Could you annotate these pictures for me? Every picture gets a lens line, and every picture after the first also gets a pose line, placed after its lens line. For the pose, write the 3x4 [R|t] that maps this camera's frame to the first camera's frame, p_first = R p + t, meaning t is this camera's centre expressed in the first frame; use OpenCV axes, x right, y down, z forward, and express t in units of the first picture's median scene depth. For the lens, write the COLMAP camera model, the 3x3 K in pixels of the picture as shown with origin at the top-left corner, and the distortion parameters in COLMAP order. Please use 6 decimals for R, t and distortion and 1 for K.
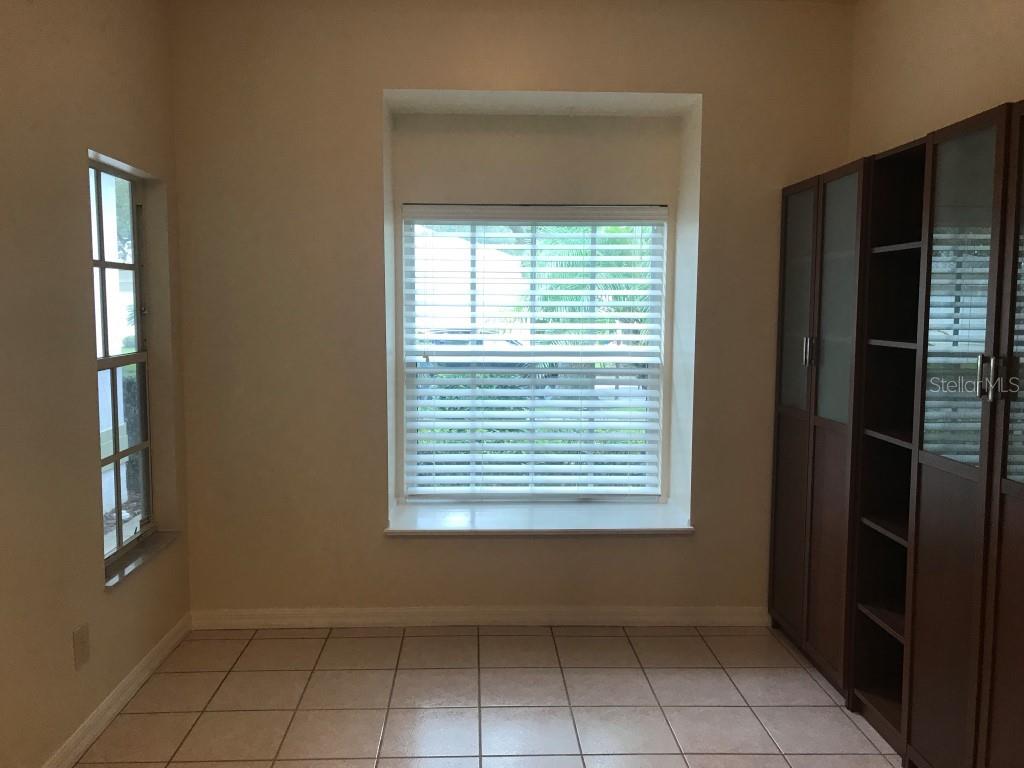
lens RADIAL K [[851.0, 0, 510.2], [0, 851.0, 379.7], [0, 0, 1]] dist [0.049857, -0.032466]
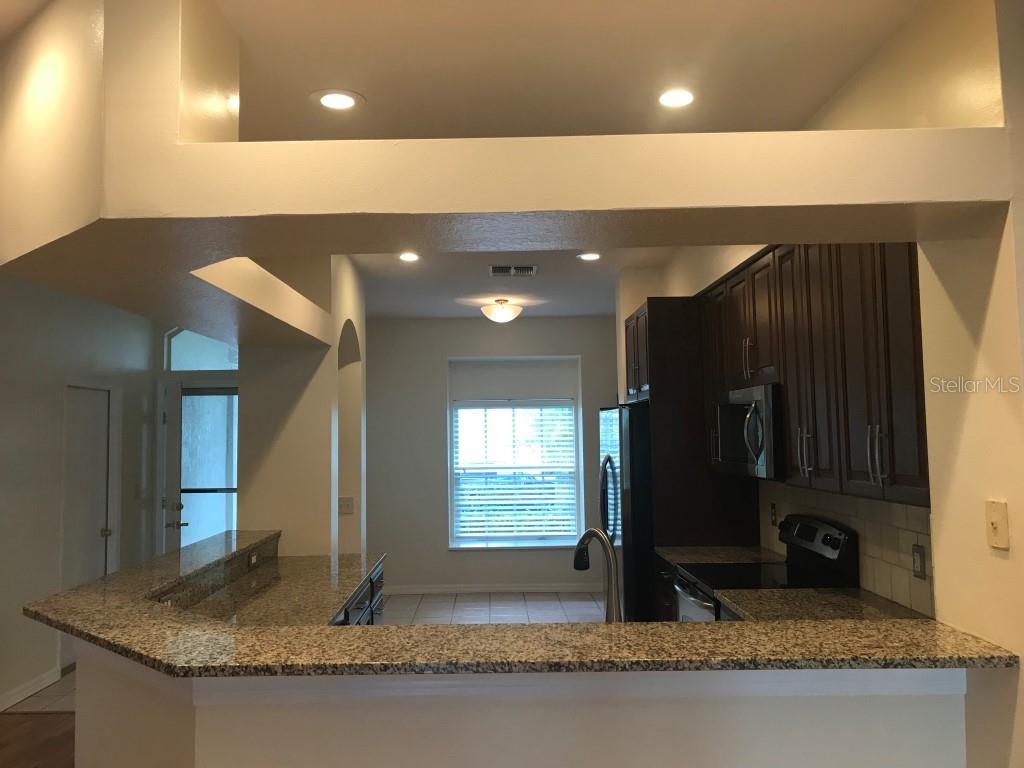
lens RADIAL K [[851.0, 0, 491.9], [0, 851.0, 376.8], [0, 0, 1]] dist [0.049857, -0.032466]
pose [[0.998954, -0.021894, -0.040141, 0.068350], [0.015156, 0.986829, -0.161057, 0.094831], [0.043139, 0.160280, 0.986128, -1.251562]]
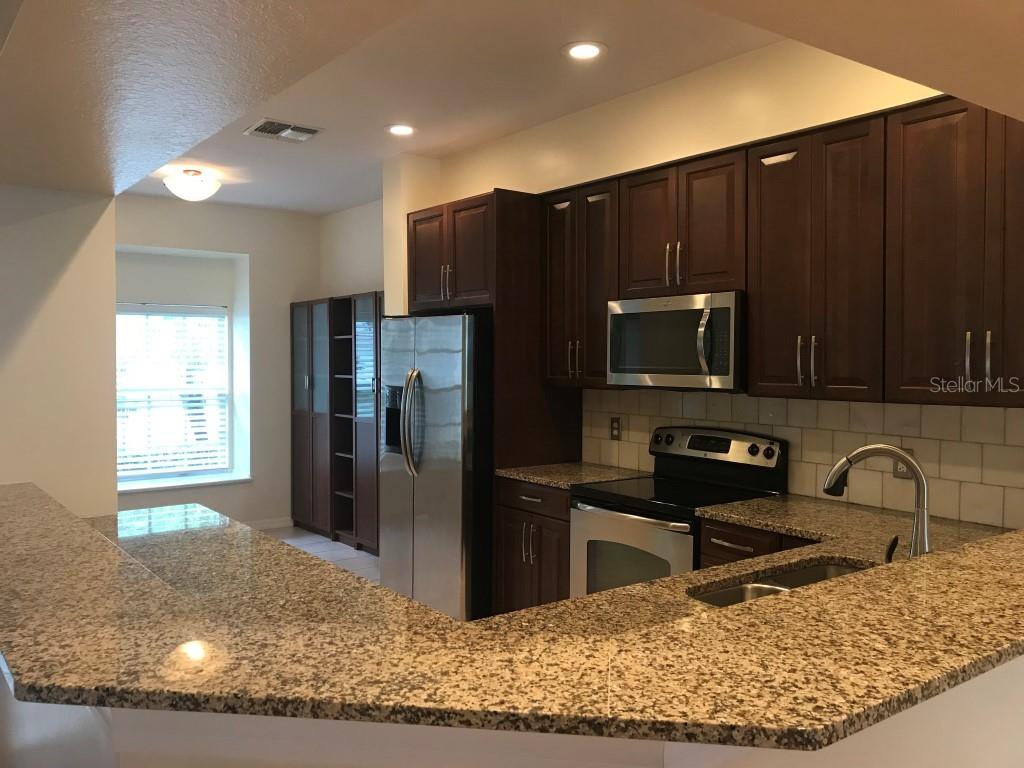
lens RADIAL K [[851.0, 0, 514.9], [0, 851.0, 376.5], [0, 0, 1]] dist [0.049857, -0.032466]
pose [[0.821367, -0.018693, 0.570093, -0.381283], [0.057484, 0.997087, -0.050127, 0.076888], [-0.567496, 0.073944, 0.820049, -0.897613]]
